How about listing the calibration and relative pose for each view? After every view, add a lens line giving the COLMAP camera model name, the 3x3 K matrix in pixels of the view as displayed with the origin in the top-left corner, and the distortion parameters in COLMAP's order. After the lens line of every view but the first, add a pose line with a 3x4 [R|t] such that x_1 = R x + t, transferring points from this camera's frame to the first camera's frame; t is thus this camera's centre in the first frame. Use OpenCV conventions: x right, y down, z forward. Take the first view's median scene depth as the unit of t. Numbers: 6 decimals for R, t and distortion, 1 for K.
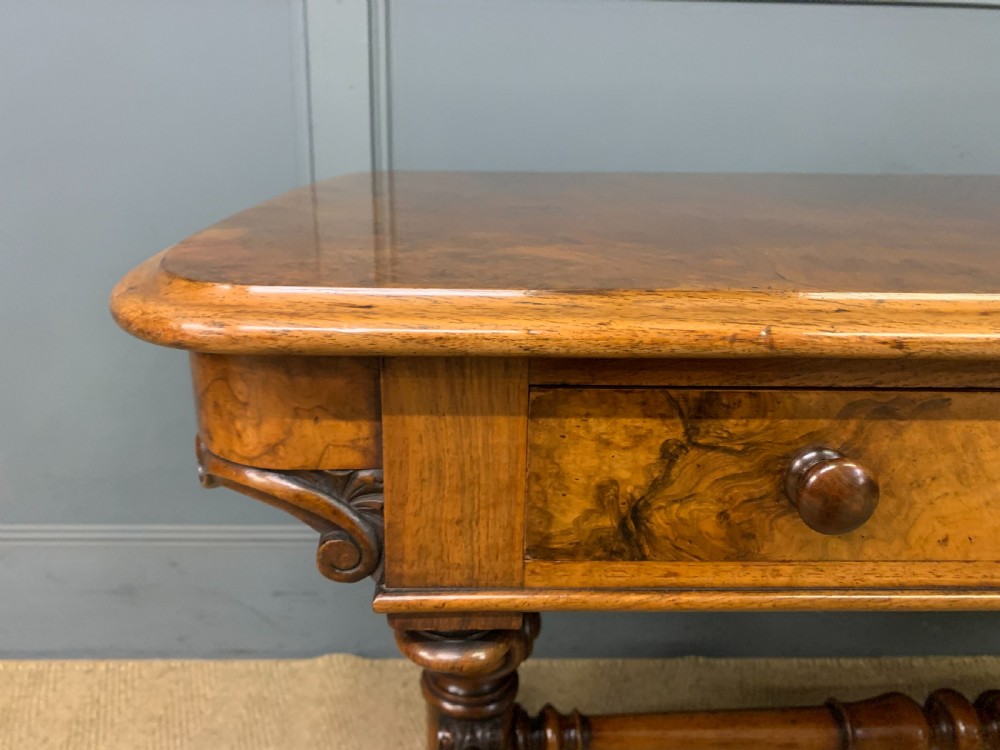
lens RADIAL K [[783.2, 0, 488.6], [0, 783.2, 375.7], [0, 0, 1]] dist [0.028261, -0.022654]
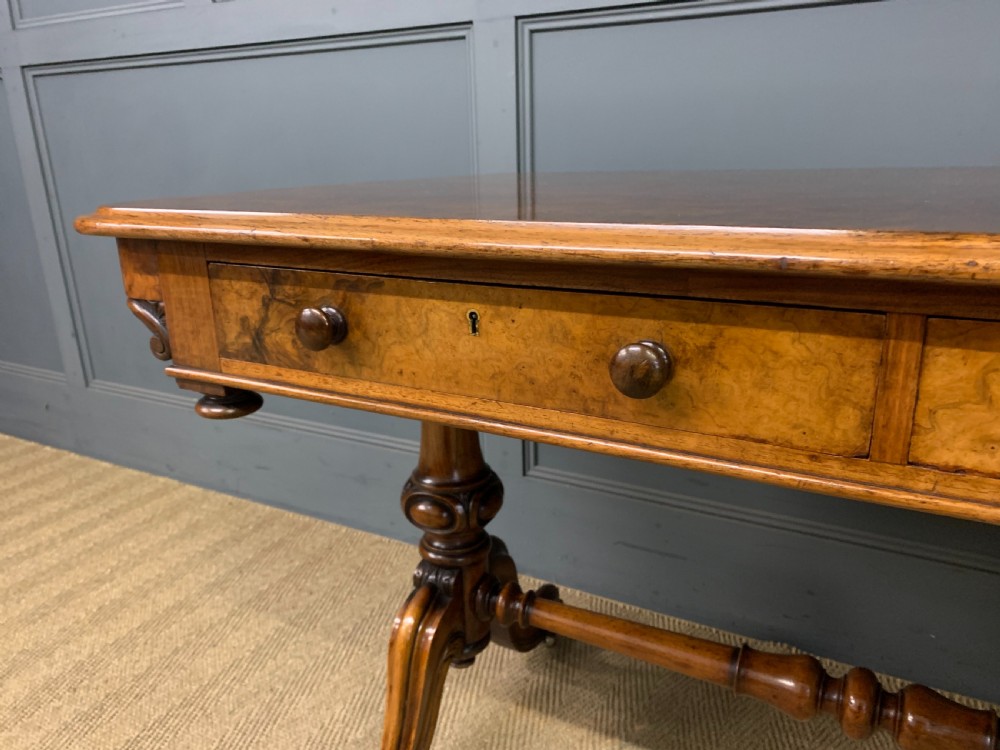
lens RADIAL K [[772.1, 0, 498.4], [0, 772.1, 391.9], [0, 0, 1]] dist [0.031041, -0.020549]
pose [[0.856309, 0.120370, -0.502241, 1.617796], [-0.124107, 0.991925, 0.026130, 0.186828], [0.501331, 0.039957, 0.864333, -0.307549]]
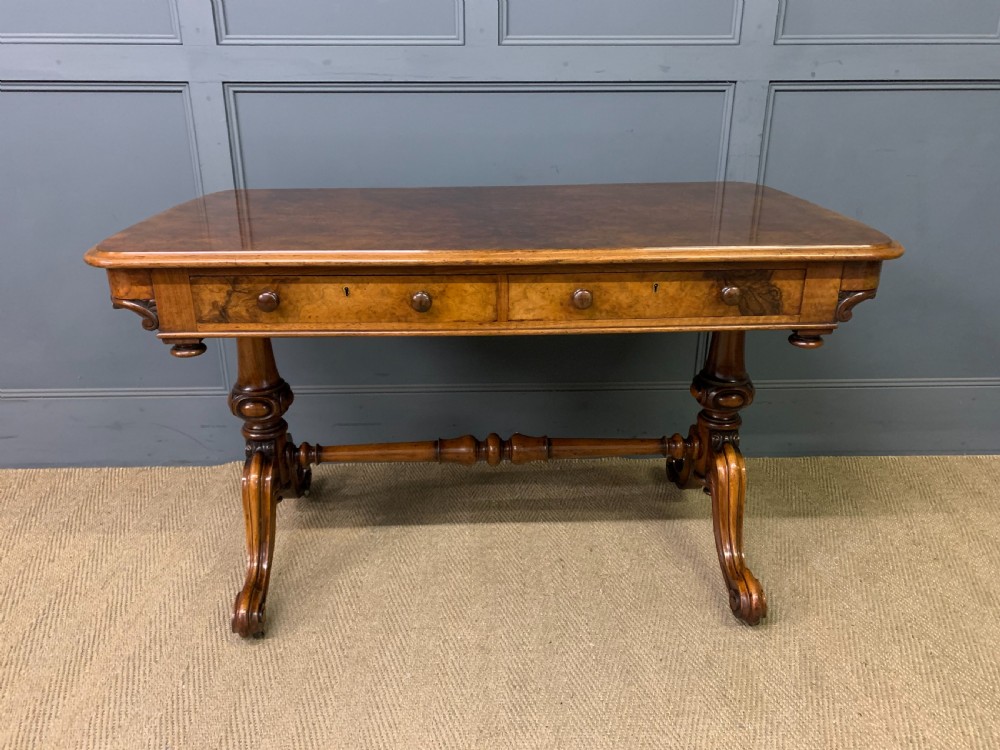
lens RADIAL K [[772.1, 0, 491.0], [0, 772.1, 369.8], [0, 0, 1]] dist [0.031041, -0.020549]
pose [[0.999780, -0.019110, -0.008646, 1.511036], [0.019490, 0.998745, 0.046137, 0.315648], [0.007754, -0.046295, 0.998898, -2.770488]]
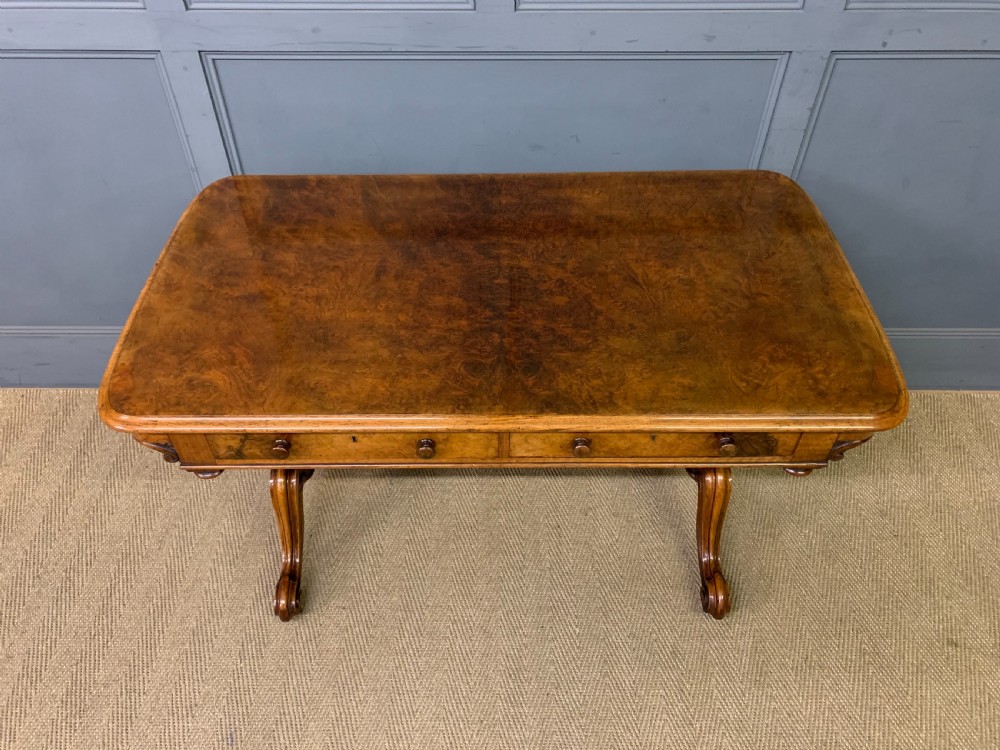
lens RADIAL K [[772.1, 0, 490.1], [0, 772.1, 367.4], [0, 0, 1]] dist [0.031041, -0.020549]
pose [[0.999180, 0.010252, -0.039159, 1.619937], [0.008561, 0.891996, 0.451962, -1.985748], [0.039563, -0.451927, 0.891177, -2.291995]]
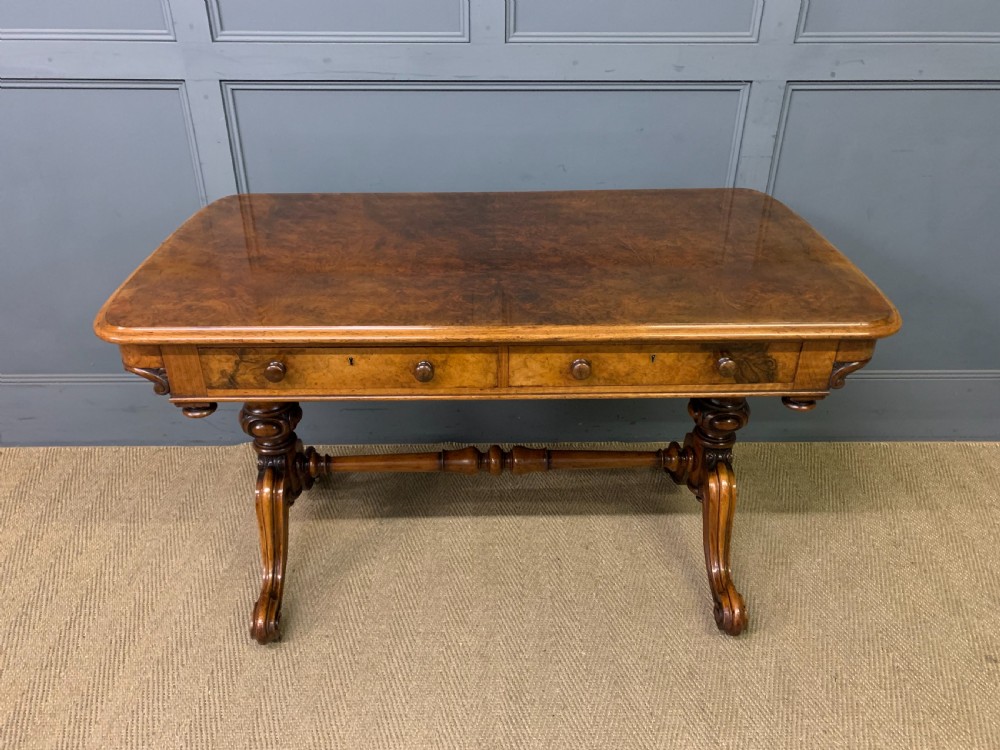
lens RADIAL K [[772.1, 0, 492.0], [0, 772.1, 370.2], [0, 0, 1]] dist [0.031041, -0.020549]
pose [[0.999782, -0.006484, -0.019844, 1.562940], [0.010277, 0.980258, 0.197456, -0.614446], [0.018172, -0.197617, 0.980111, -2.775584]]
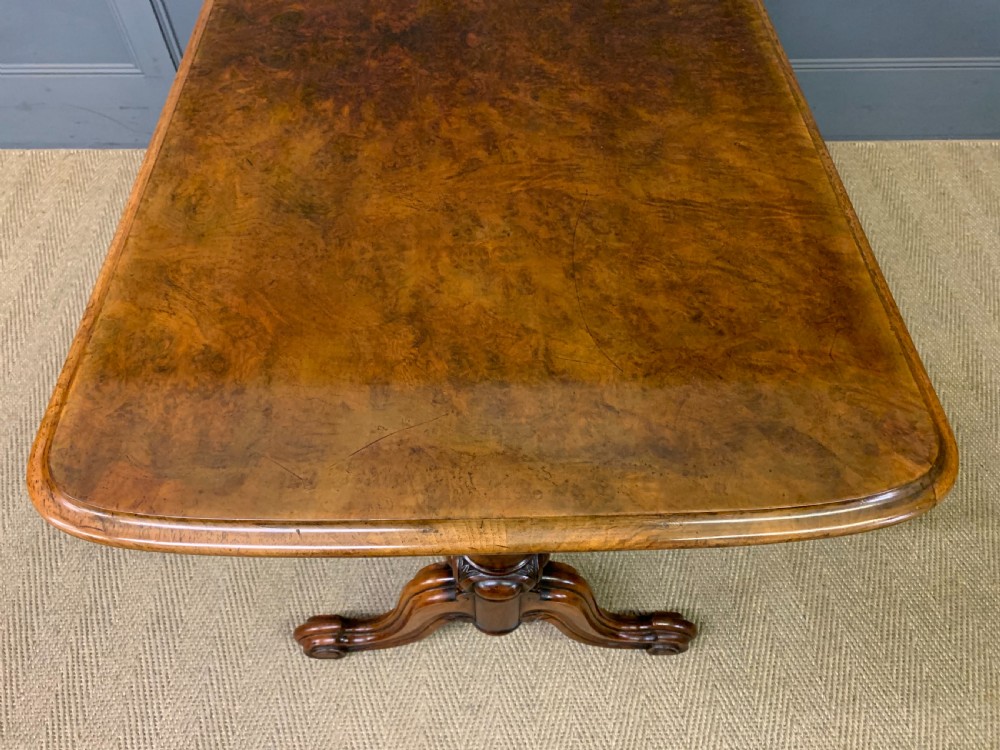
lens RADIAL K [[777.7, 0, 500.9], [0, 777.7, 370.2], [0, 0, 1]] dist [0.001938, 0.018130]
pose [[0.999962, -0.005242, -0.006963, 1.953429], [0.008310, 0.814232, 0.580481, -0.774959], [0.002626, -0.580516, 0.814244, -2.278546]]
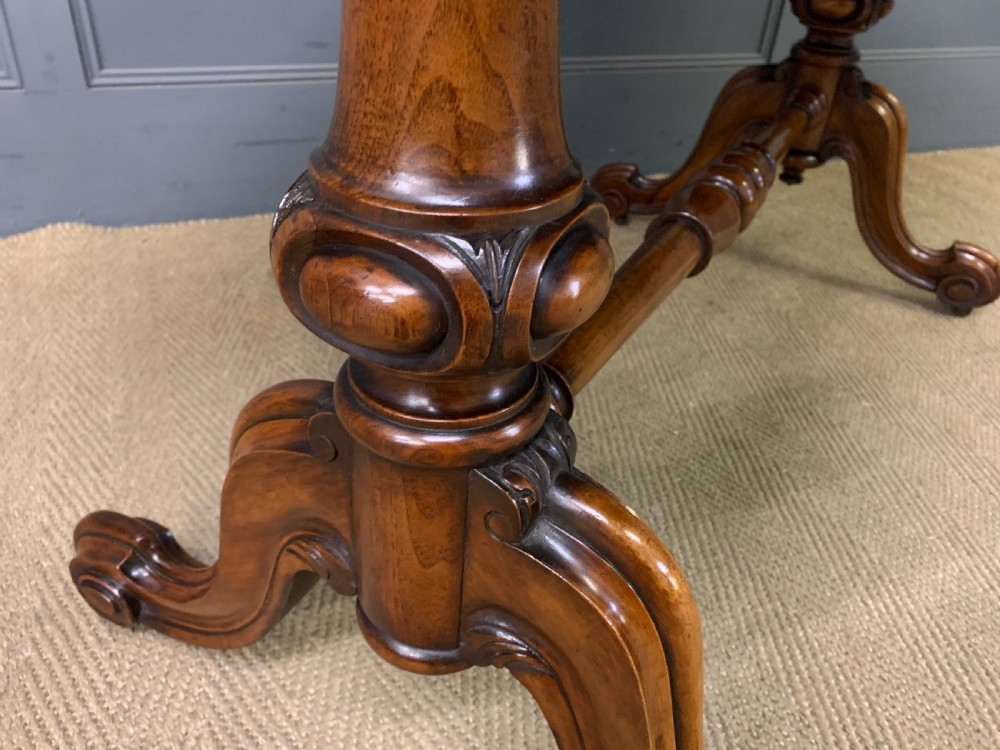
lens RADIAL K [[772.1, 0, 502.7], [0, 772.1, 367.6], [0, 0, 1]] dist [0.031041, -0.020549]
pose [[0.928022, -0.167109, 0.332941, -0.160353], [0.068644, 0.955146, 0.288069, 1.115955], [-0.366146, -0.244480, 0.897868, -0.299310]]
